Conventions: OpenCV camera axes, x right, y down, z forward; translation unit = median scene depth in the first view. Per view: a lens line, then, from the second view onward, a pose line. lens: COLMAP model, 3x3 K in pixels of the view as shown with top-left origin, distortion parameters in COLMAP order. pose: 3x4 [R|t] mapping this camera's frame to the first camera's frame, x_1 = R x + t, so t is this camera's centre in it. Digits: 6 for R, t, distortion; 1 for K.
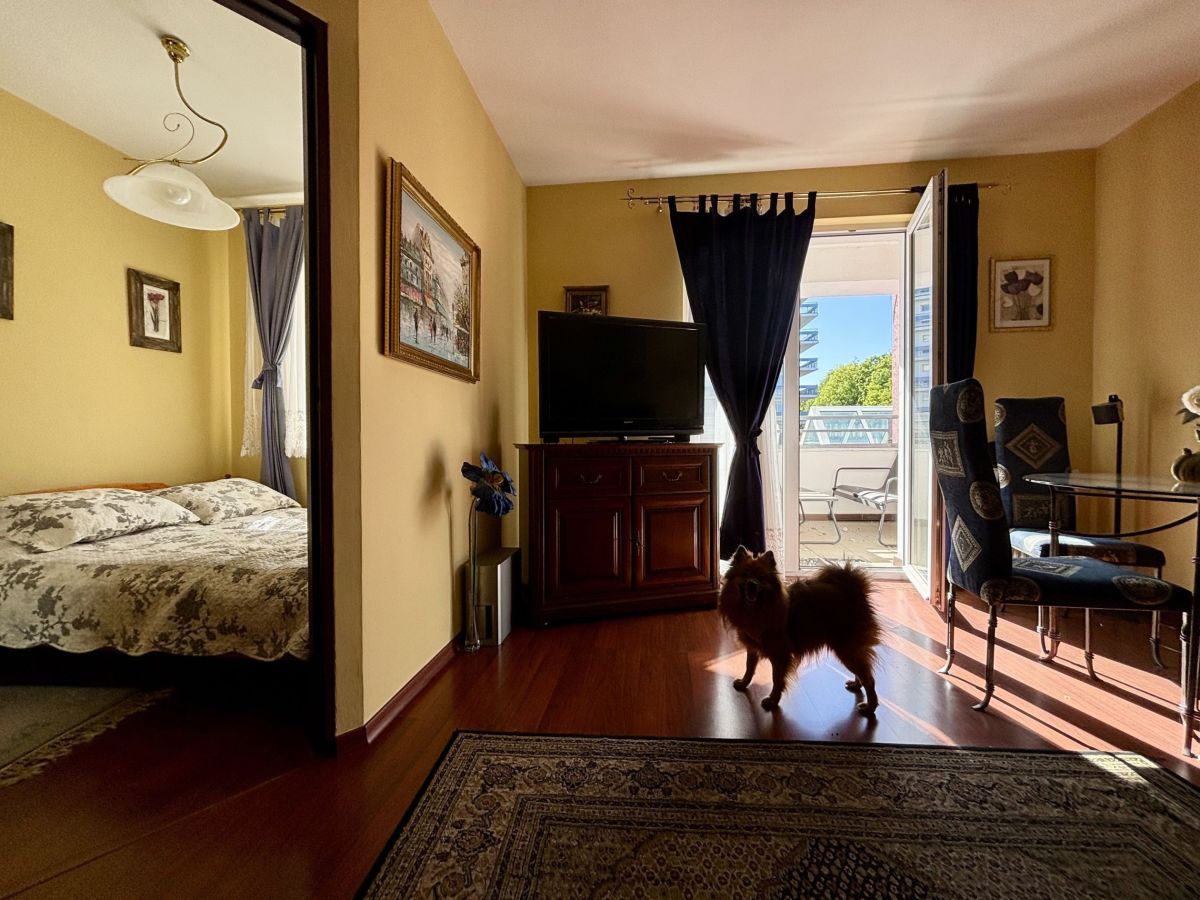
lens RADIAL K [[483.2, 0, 600.7], [0, 483.2, 447.2], [0, 0, 1]] dist [-0.001019, 0.000426]
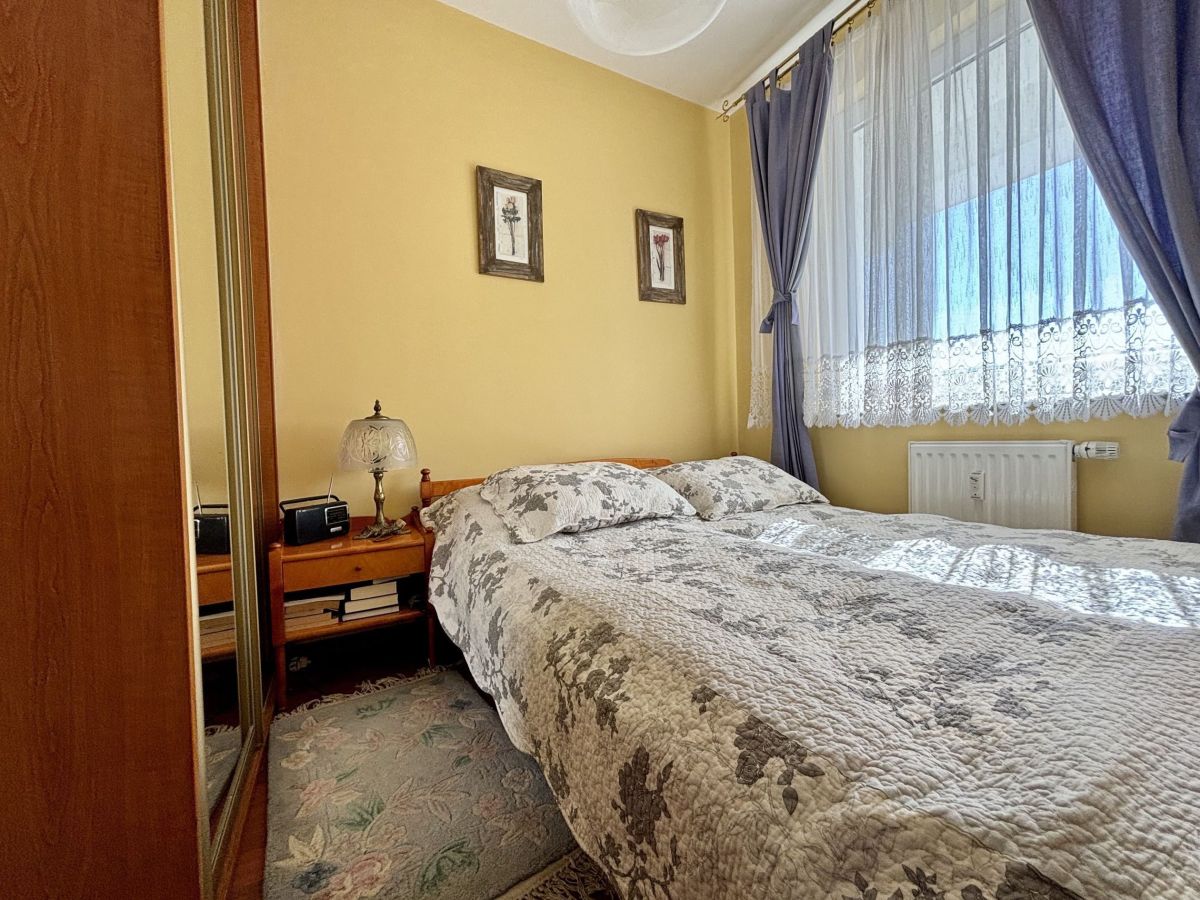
lens RADIAL K [[483.2, 0, 600.7], [0, 483.2, 447.2], [0, 0, 1]] dist [-0.001019, 0.000426]
pose [[0.591736, 0.001714, -0.806130, -0.342923], [0.015196, 0.999796, 0.013280, 0.044644], [0.805988, -0.020108, 0.591590, 0.462930]]
